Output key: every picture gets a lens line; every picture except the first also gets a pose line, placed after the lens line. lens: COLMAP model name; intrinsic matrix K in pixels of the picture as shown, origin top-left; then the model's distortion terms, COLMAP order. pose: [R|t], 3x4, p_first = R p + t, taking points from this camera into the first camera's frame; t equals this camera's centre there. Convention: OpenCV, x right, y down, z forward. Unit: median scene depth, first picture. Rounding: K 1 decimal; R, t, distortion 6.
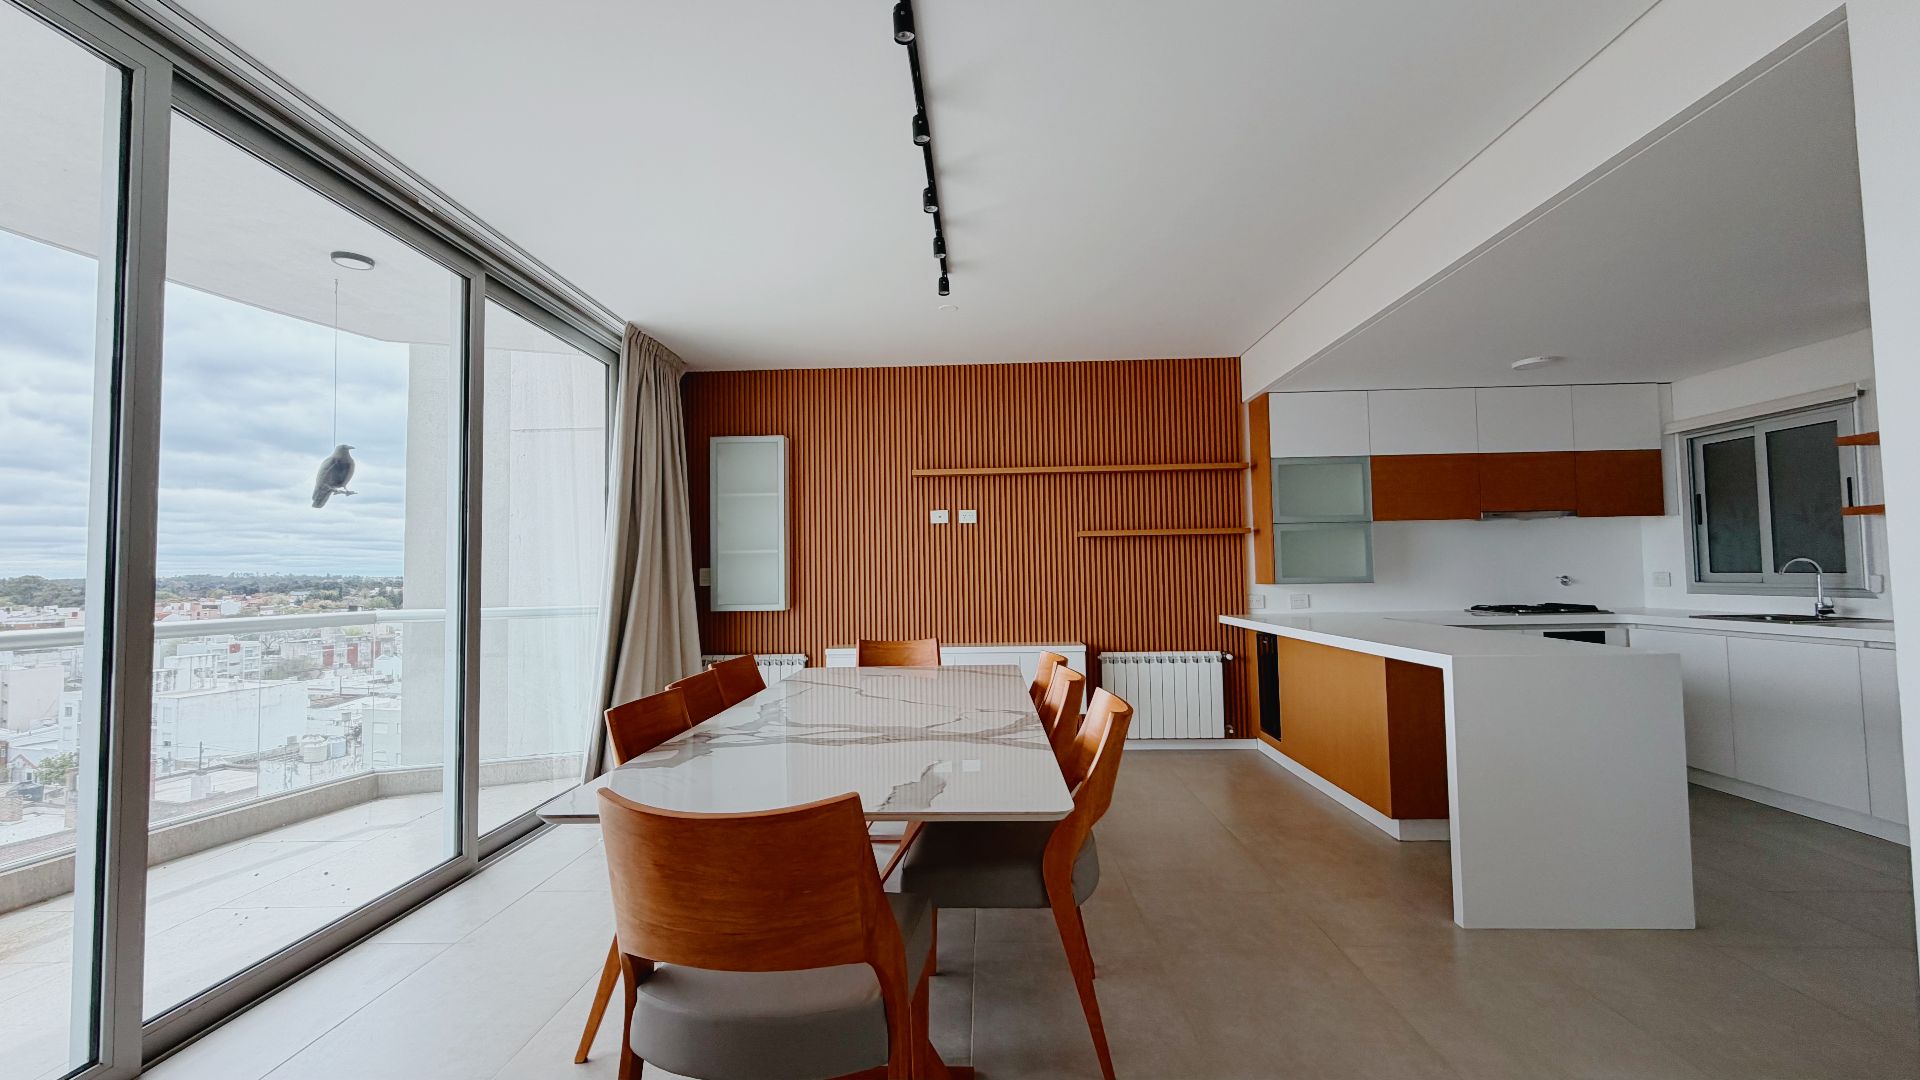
lens RADIAL K [[765.2, 0, 960.0], [0, 765.2, 540.0], [0, 0, 1]] dist [0.000541, 0.000274]
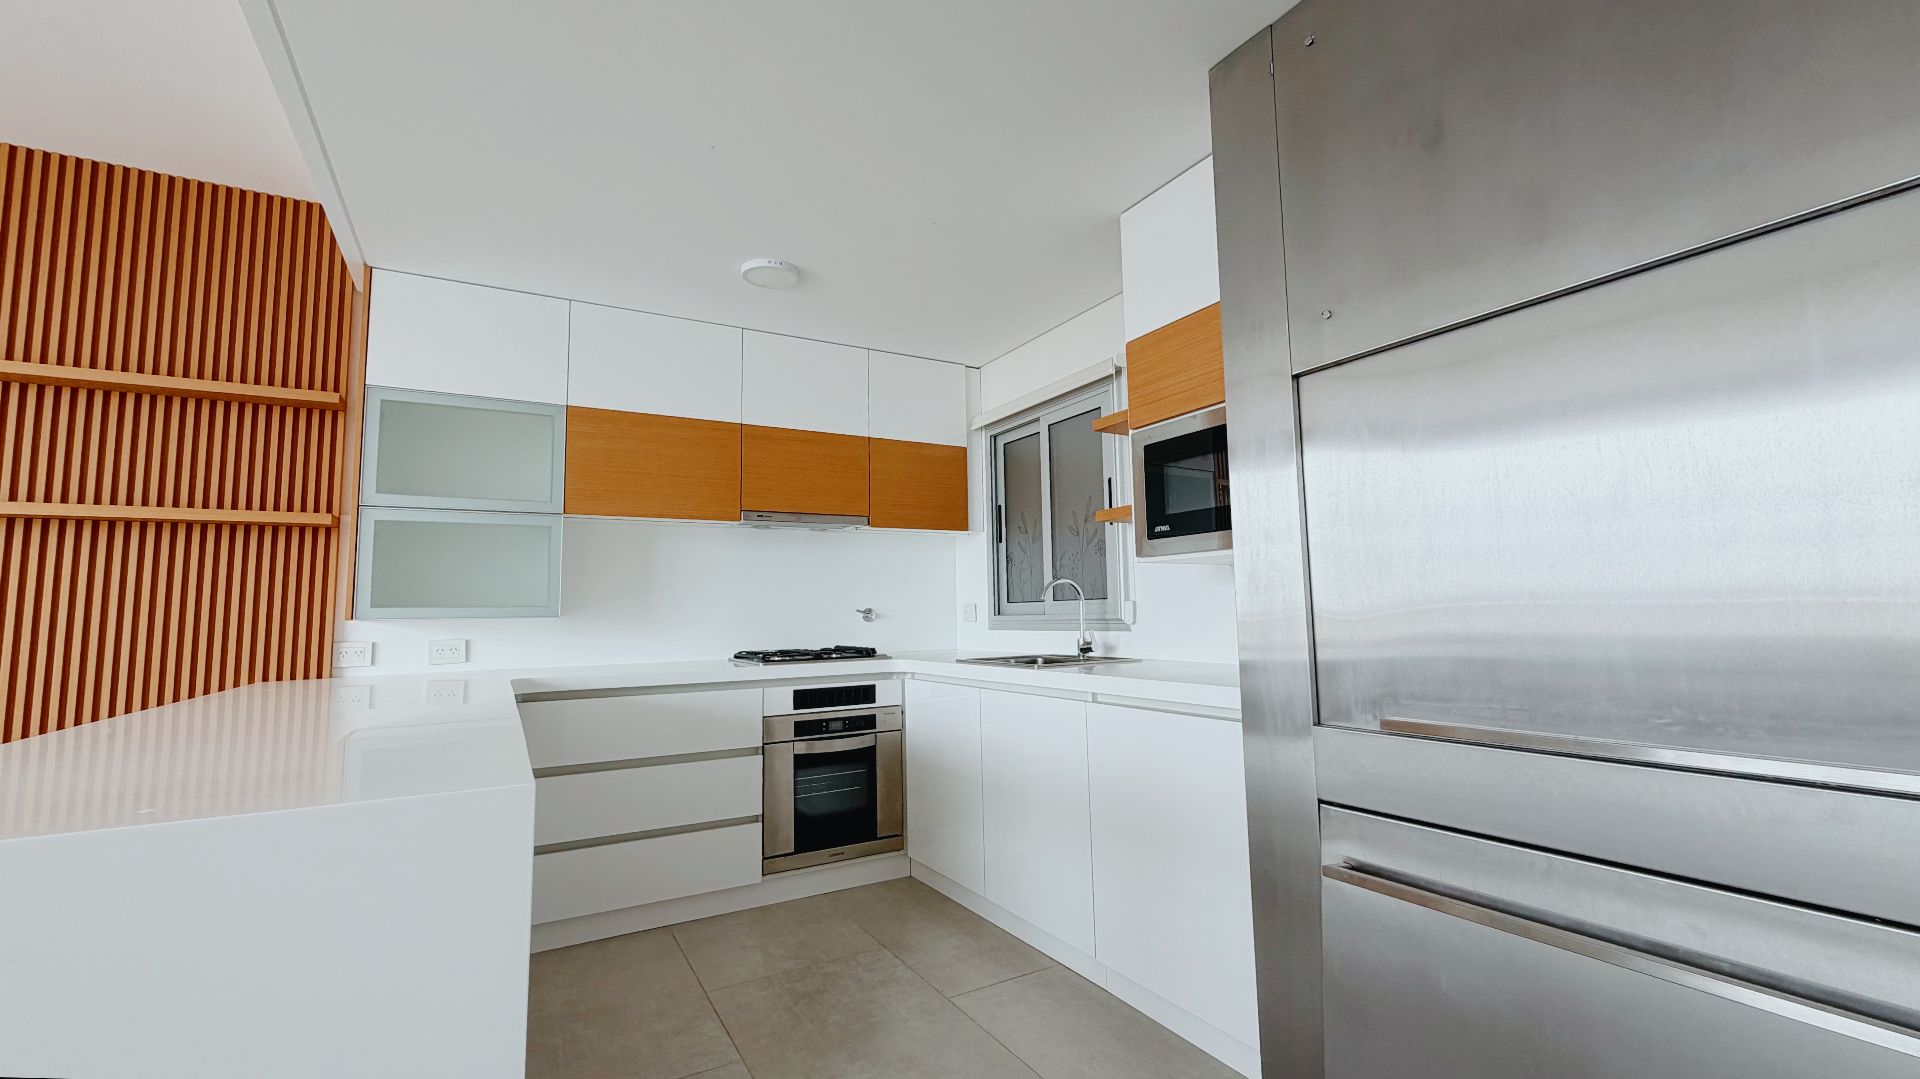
lens RADIAL K [[798.4, 0, 960.0], [0, 798.4, 539.5], [0, 0, 1]] dist [-0.000671, 0.000030]
pose [[0.845615, 0.050709, 0.531380, 0.512725], [-0.018905, 0.997698, -0.065124, 0.032672], [-0.533459, 0.045024, 0.844627, 0.336371]]
